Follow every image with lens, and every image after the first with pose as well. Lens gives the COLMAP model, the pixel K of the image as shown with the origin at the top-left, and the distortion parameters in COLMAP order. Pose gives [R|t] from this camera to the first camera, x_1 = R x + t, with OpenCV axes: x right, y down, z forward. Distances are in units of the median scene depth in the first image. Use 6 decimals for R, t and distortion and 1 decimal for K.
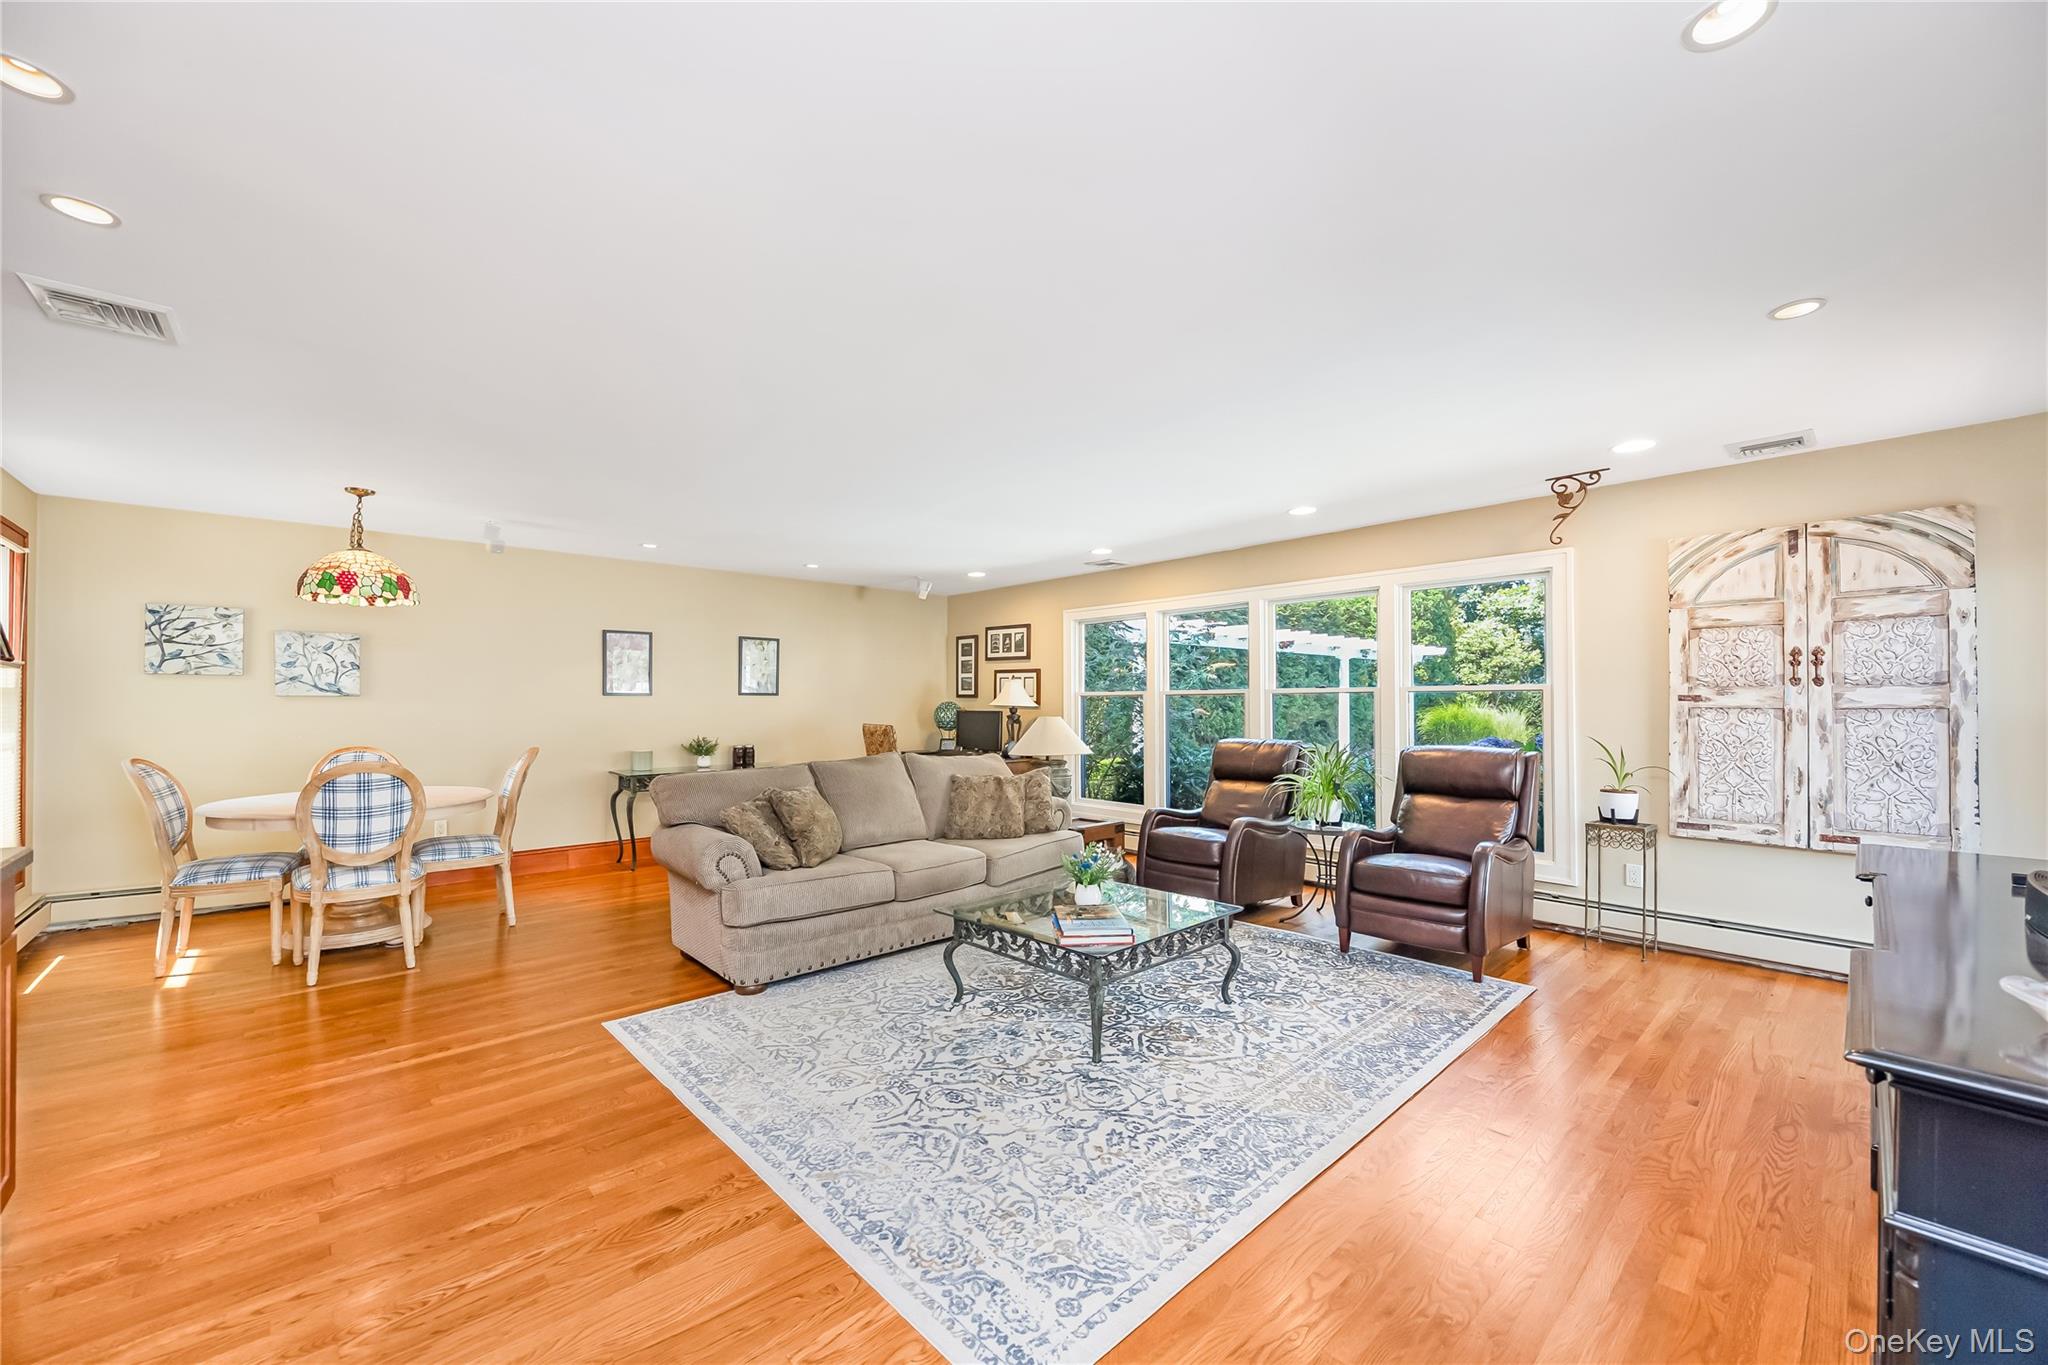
lens RADIAL K [[791.5, 0, 1036.7], [0, 791.5, 694.2], [0, 0, 1]] dist [-0.000158, -0.000376]
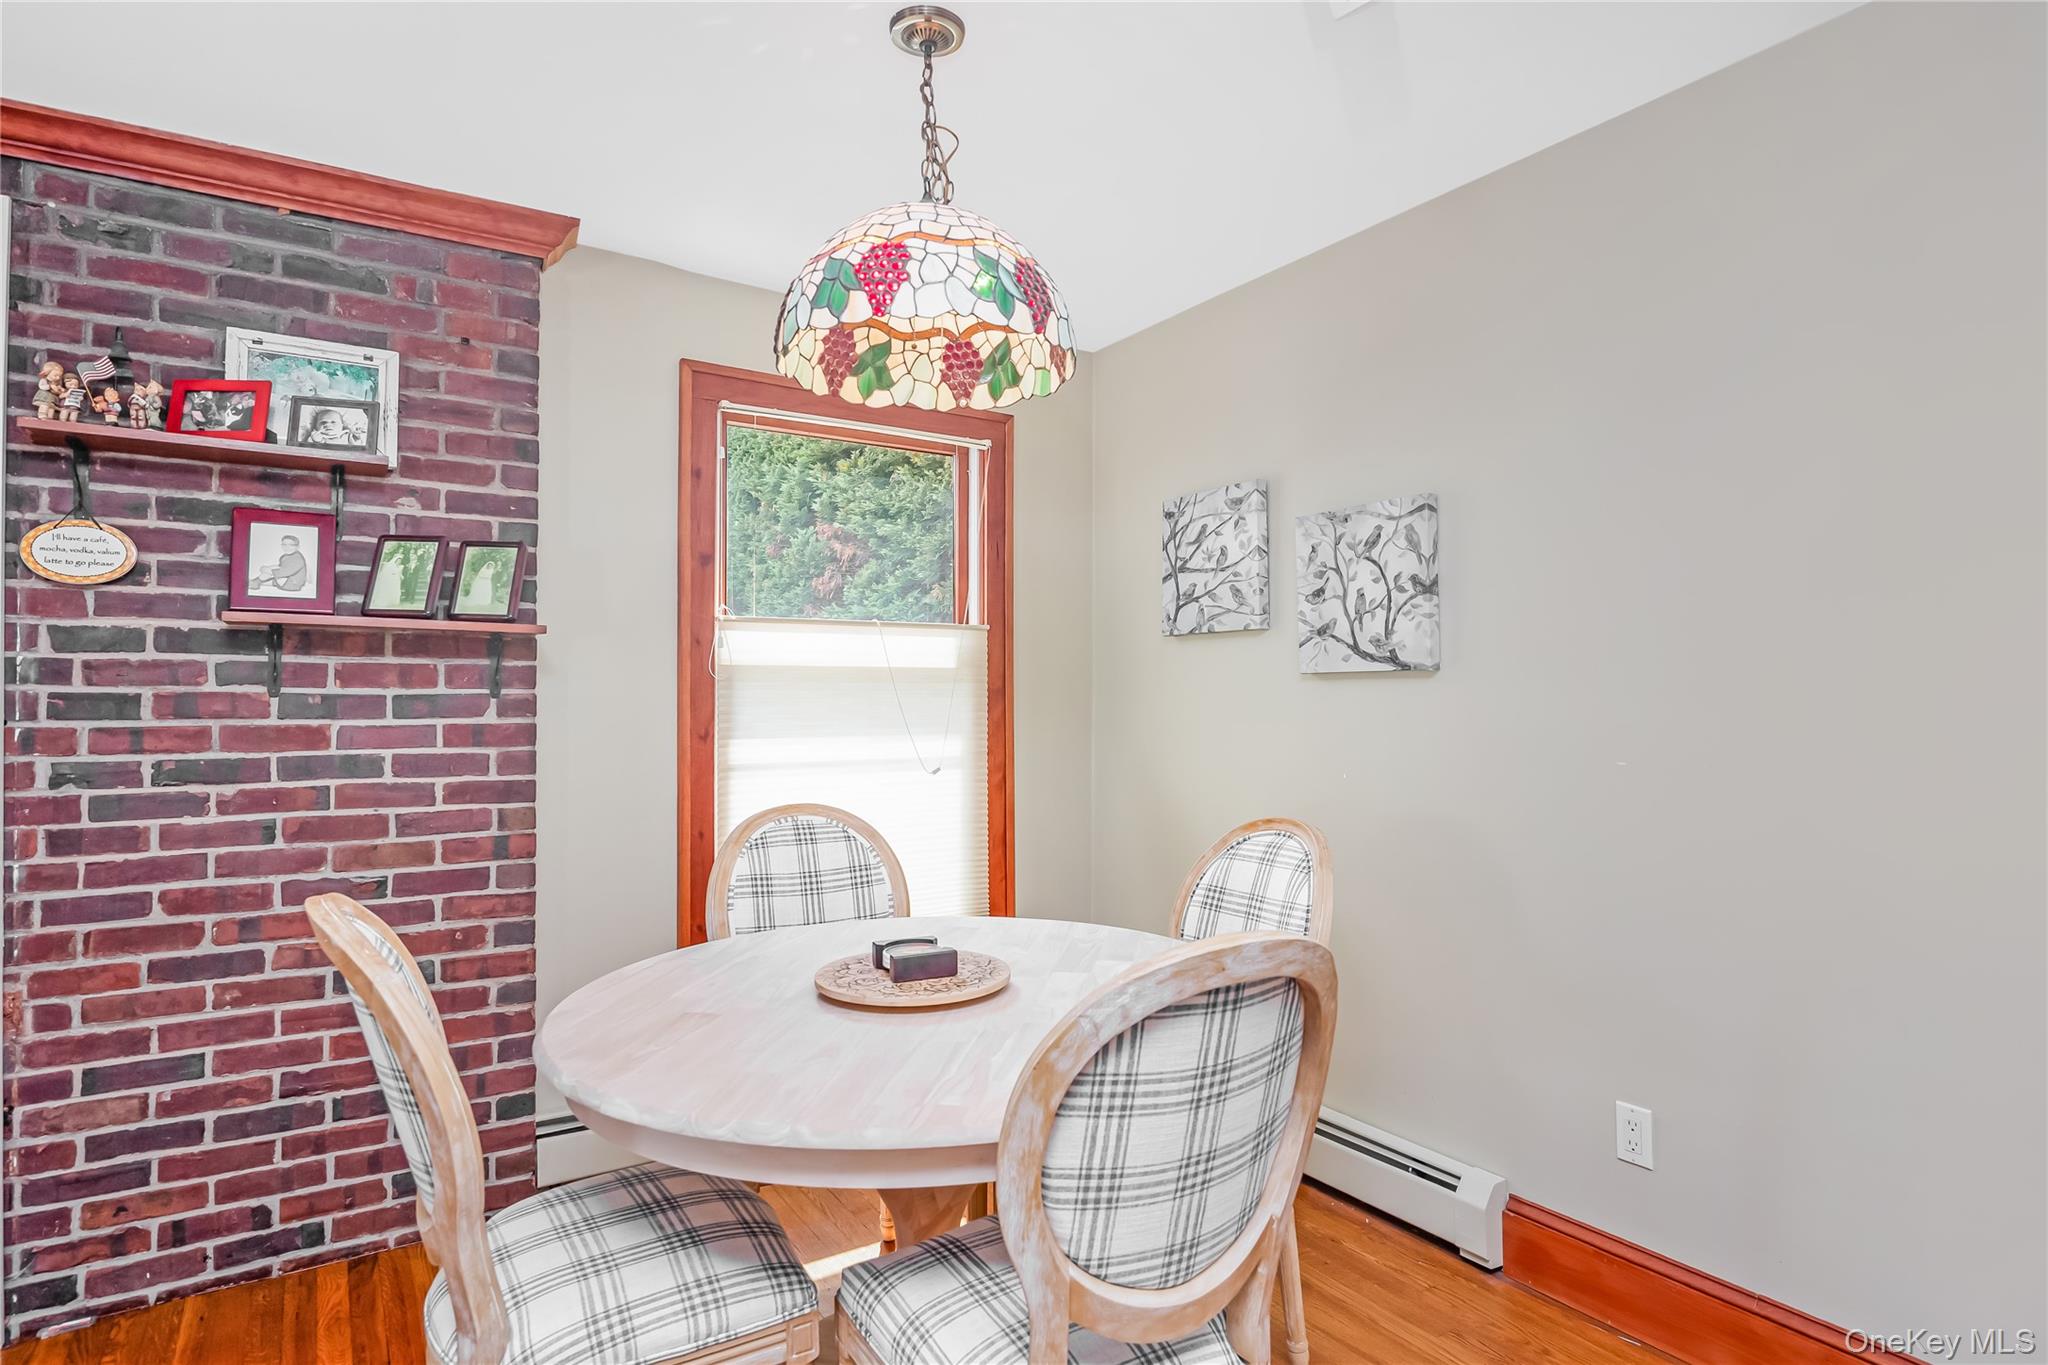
lens RADIAL K [[1108.6, 0, 1024.0], [0, 1108.6, 682.5], [0, 0, 1]] dist [0.002210, 0.000511]
pose [[-0.184109, -0.009318, -0.982862, -0.452319], [0.015736, 0.999799, -0.012427, 0.014730], [0.982780, -0.017754, -0.183926, 1.214947]]
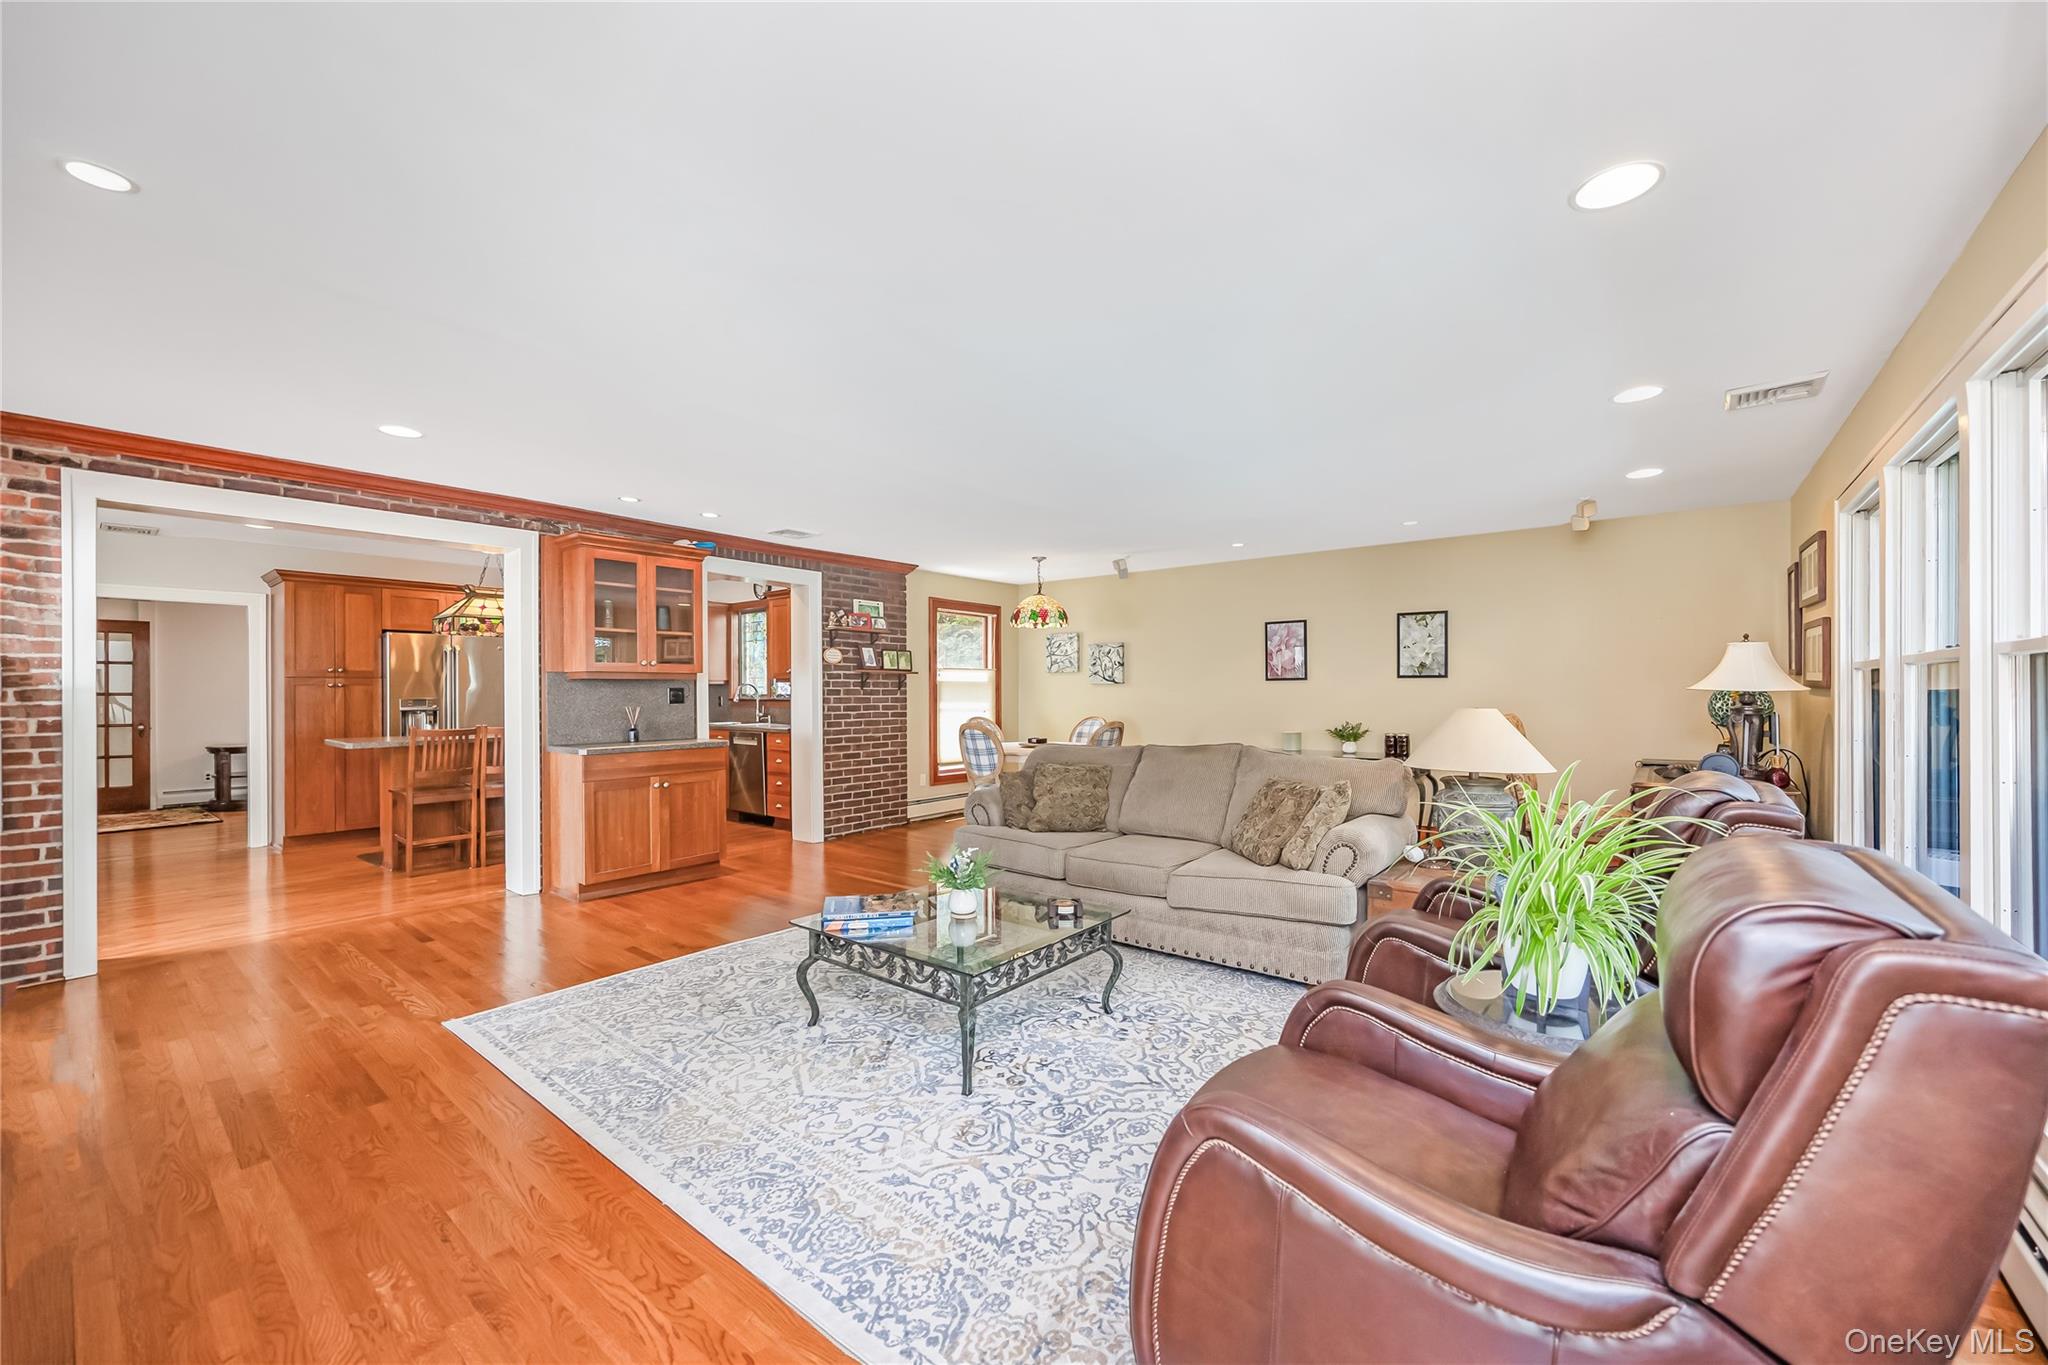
lens RADIAL K [[799.5, 0, 1031.3], [0, 799.5, 697.2], [0, 0, 1]] dist [-0.001245, -0.000122]
pose [[0.139561, 0.008949, -0.990173, 0.838606], [0.016788, 0.999794, 0.011402, 0.010453], [0.990071, -0.018214, 0.139382, 0.818364]]
